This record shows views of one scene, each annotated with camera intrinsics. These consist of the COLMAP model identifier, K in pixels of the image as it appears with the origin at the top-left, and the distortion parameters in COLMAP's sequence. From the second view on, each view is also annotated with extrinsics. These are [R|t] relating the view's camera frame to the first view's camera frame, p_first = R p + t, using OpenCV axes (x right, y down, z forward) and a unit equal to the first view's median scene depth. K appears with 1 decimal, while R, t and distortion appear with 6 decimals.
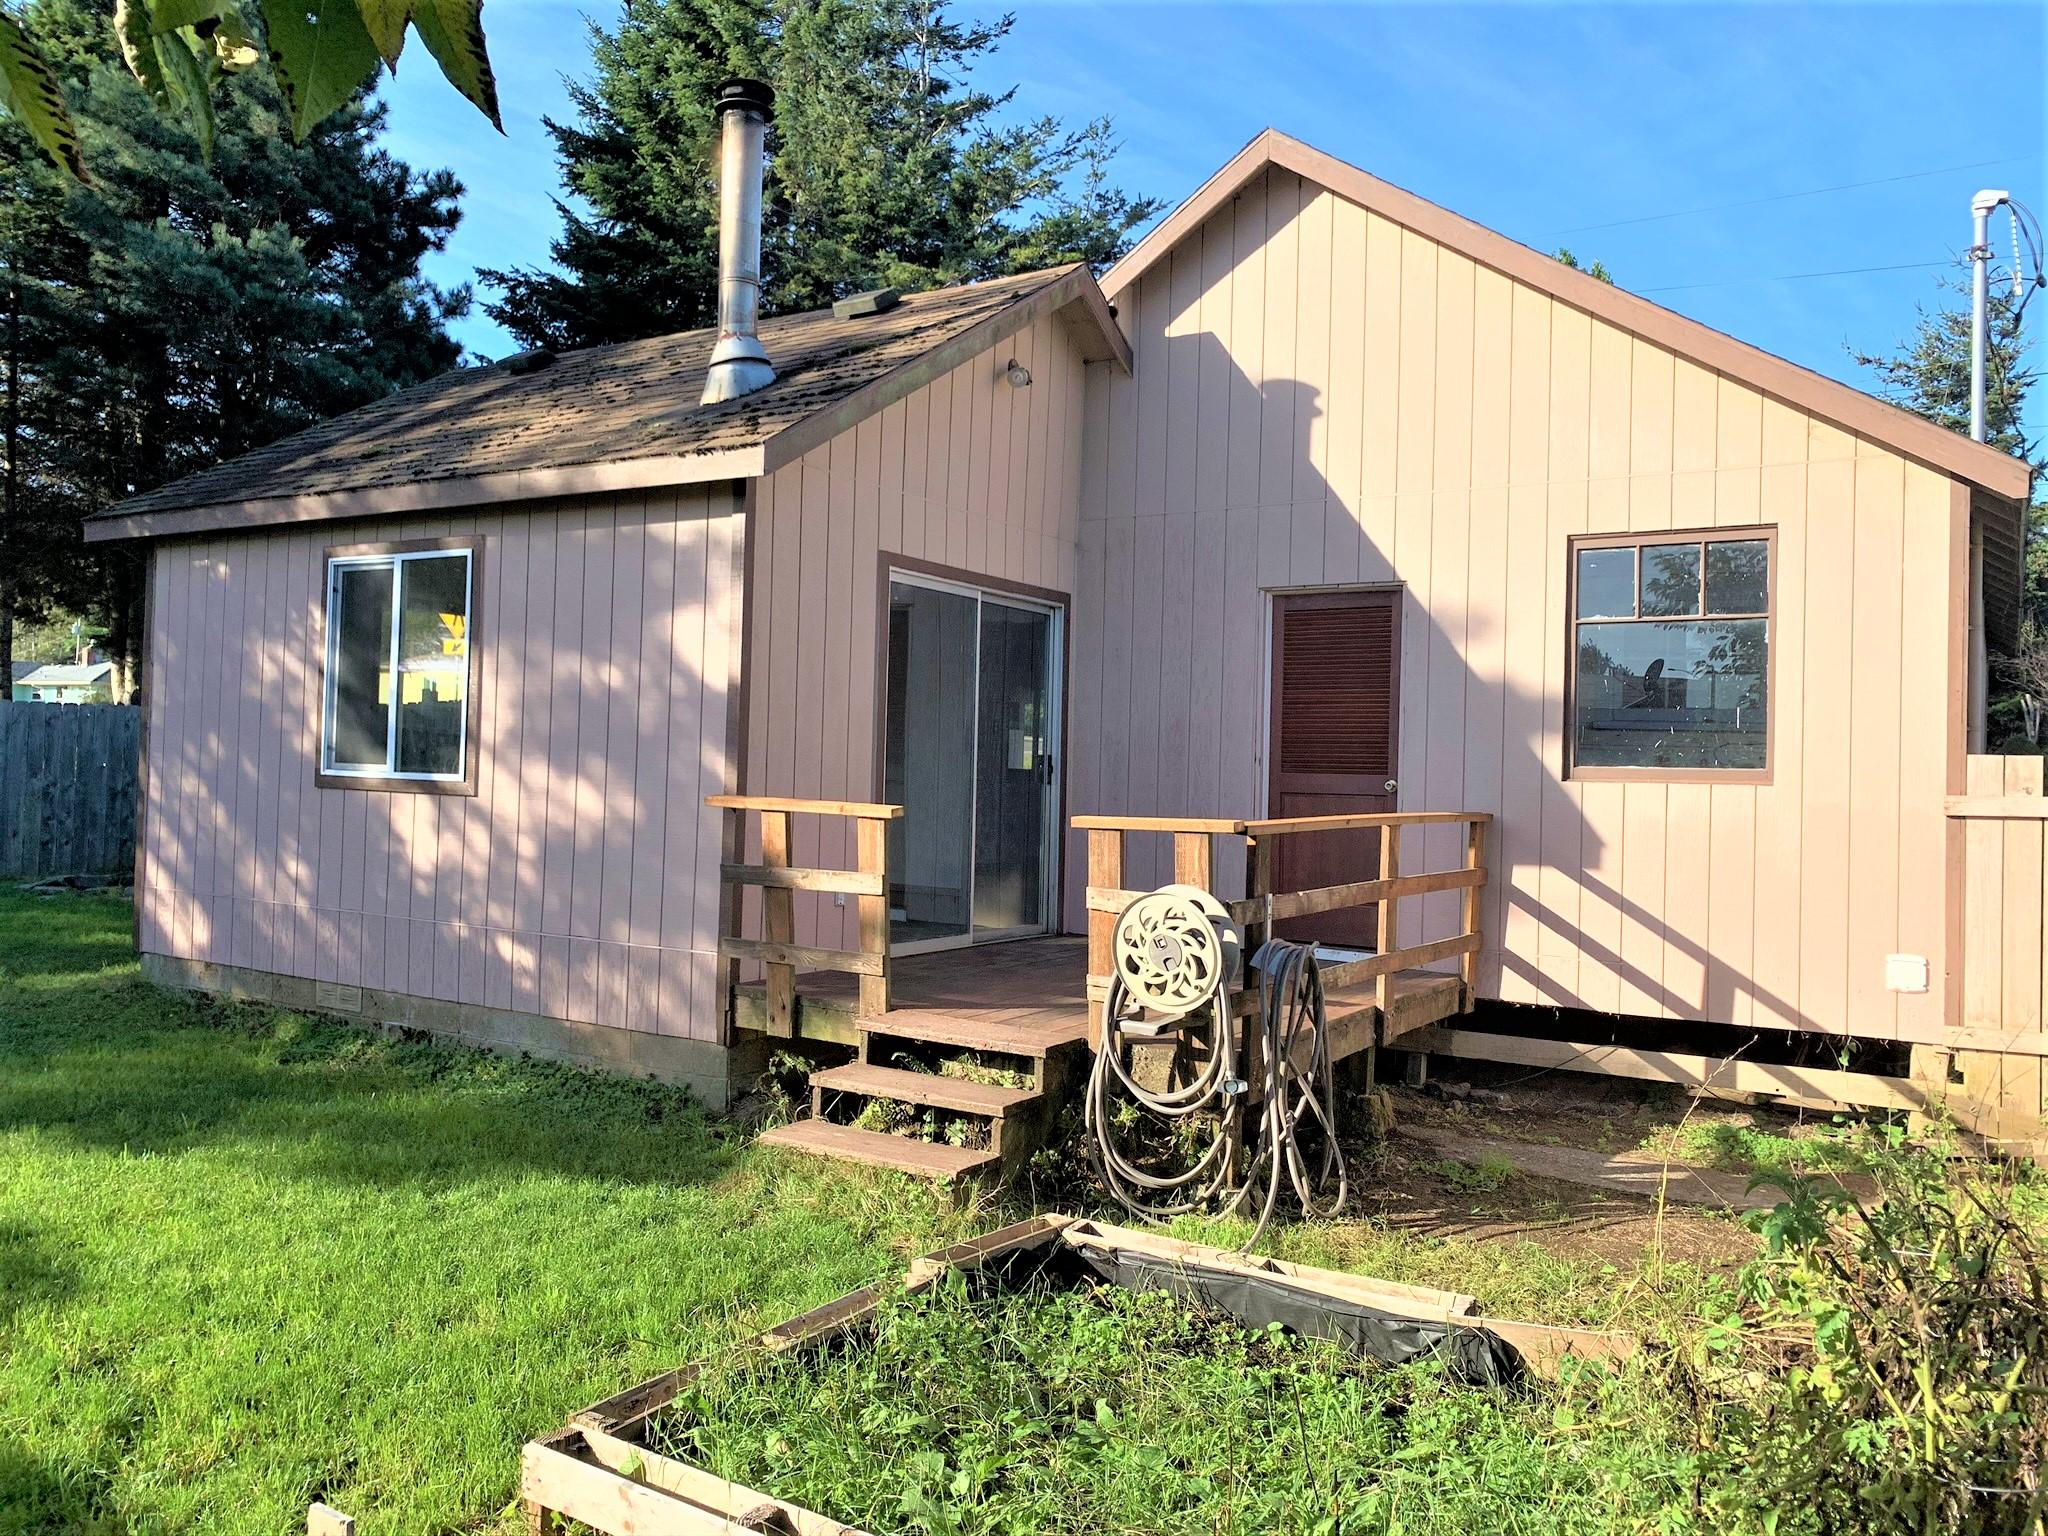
lens RADIAL K [[1571.1, 0, 1024.1], [0, 1571.1, 765.8], [0, 0, 1]] dist [0.033352, -0.030229]
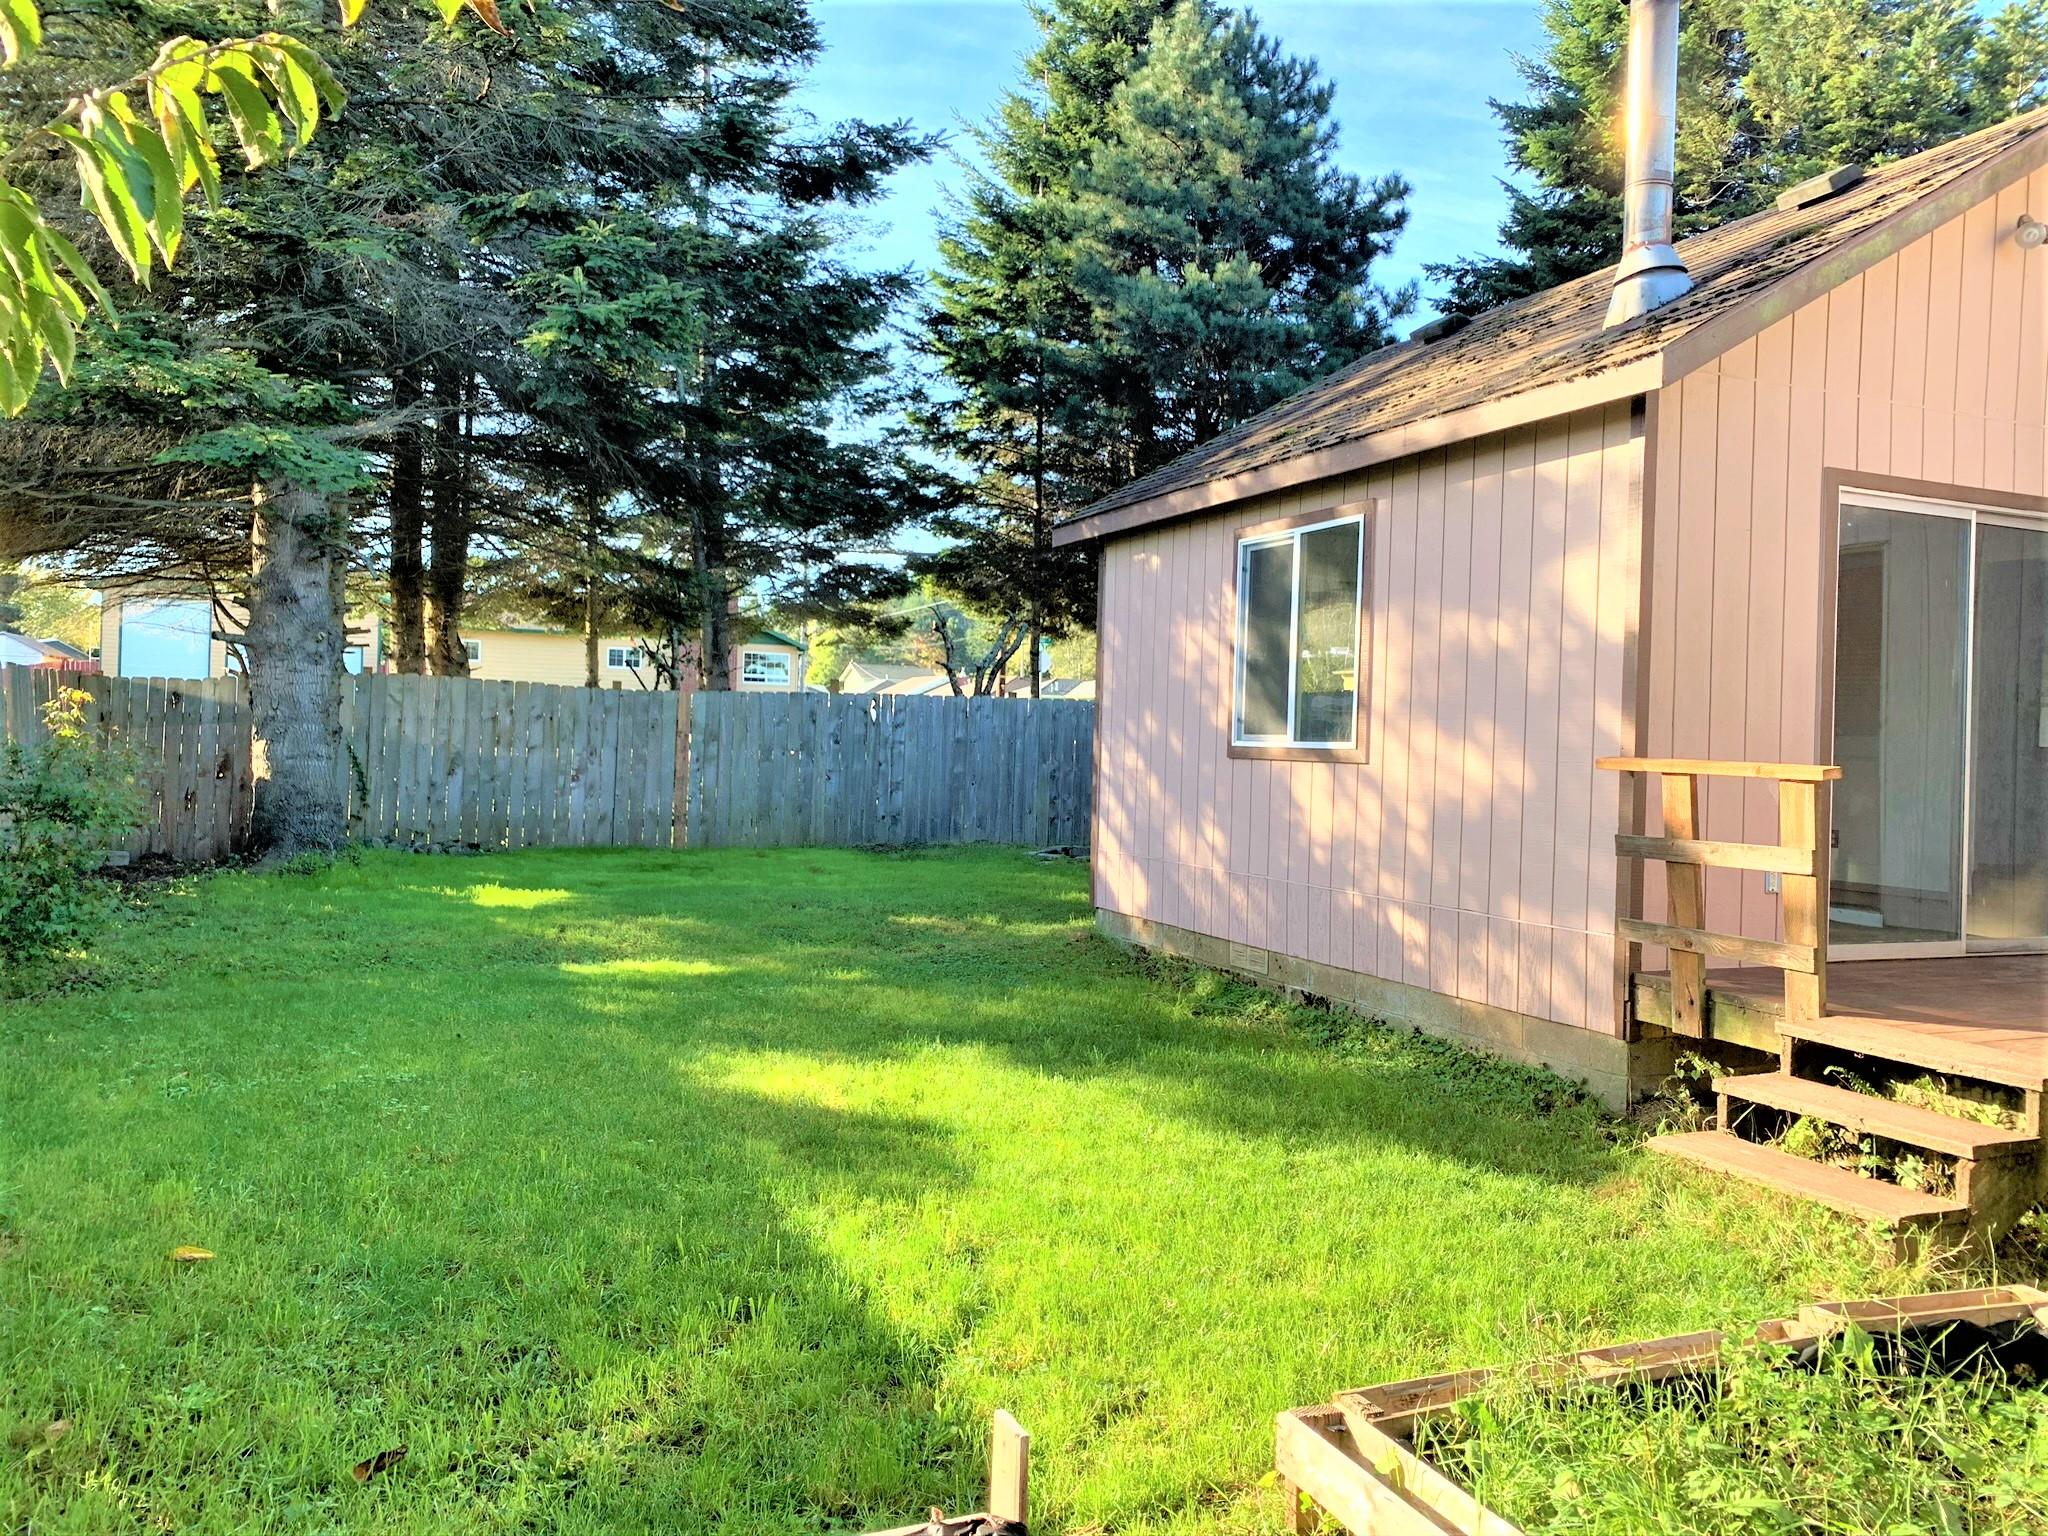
lens RADIAL K [[1571.1, 0, 1017.6], [0, 1571.1, 772.5], [0, 0, 1]] dist [0.033352, -0.030229]
pose [[0.826974, 0.002268, -0.562236, 0.025011], [-0.000400, 0.999994, 0.003447, 0.020289], [0.562240, -0.002626, 0.826970, 0.057963]]
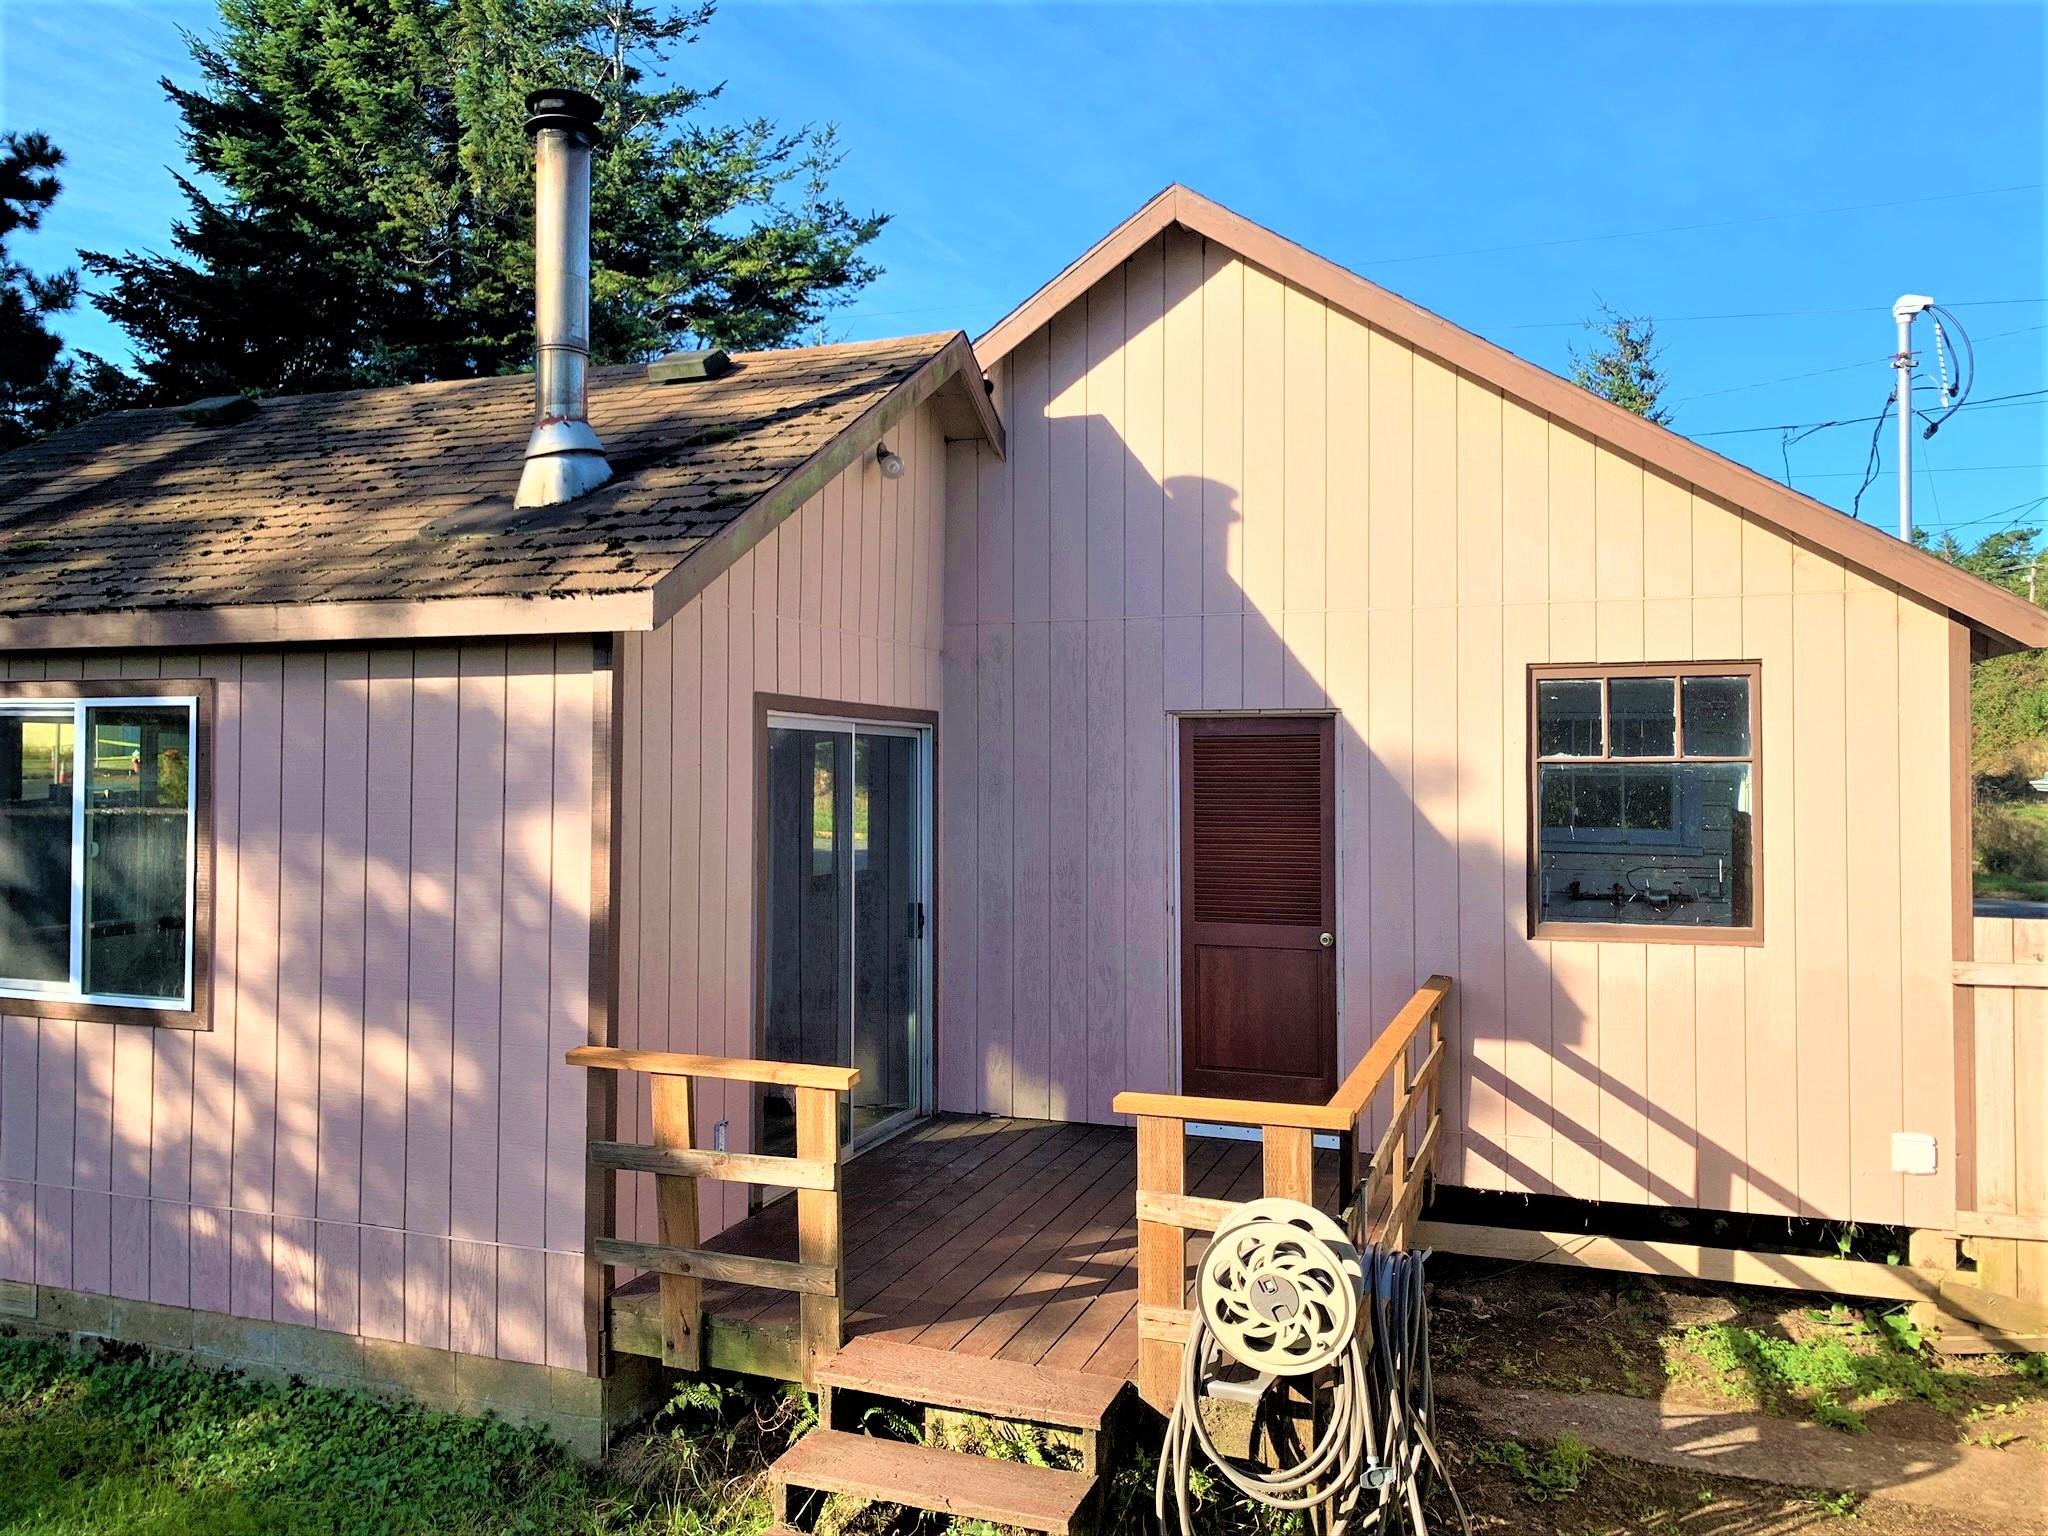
lens RADIAL K [[1571.1, 0, 1017.7], [0, 1571.1, 771.8], [0, 0, 1]] dist [0.033352, -0.030229]
pose [[0.977145, -0.022527, 0.211376, -0.131610], [0.021244, 0.999740, 0.008338, -0.101827], [-0.211509, -0.003657, 0.977369, 0.193101]]
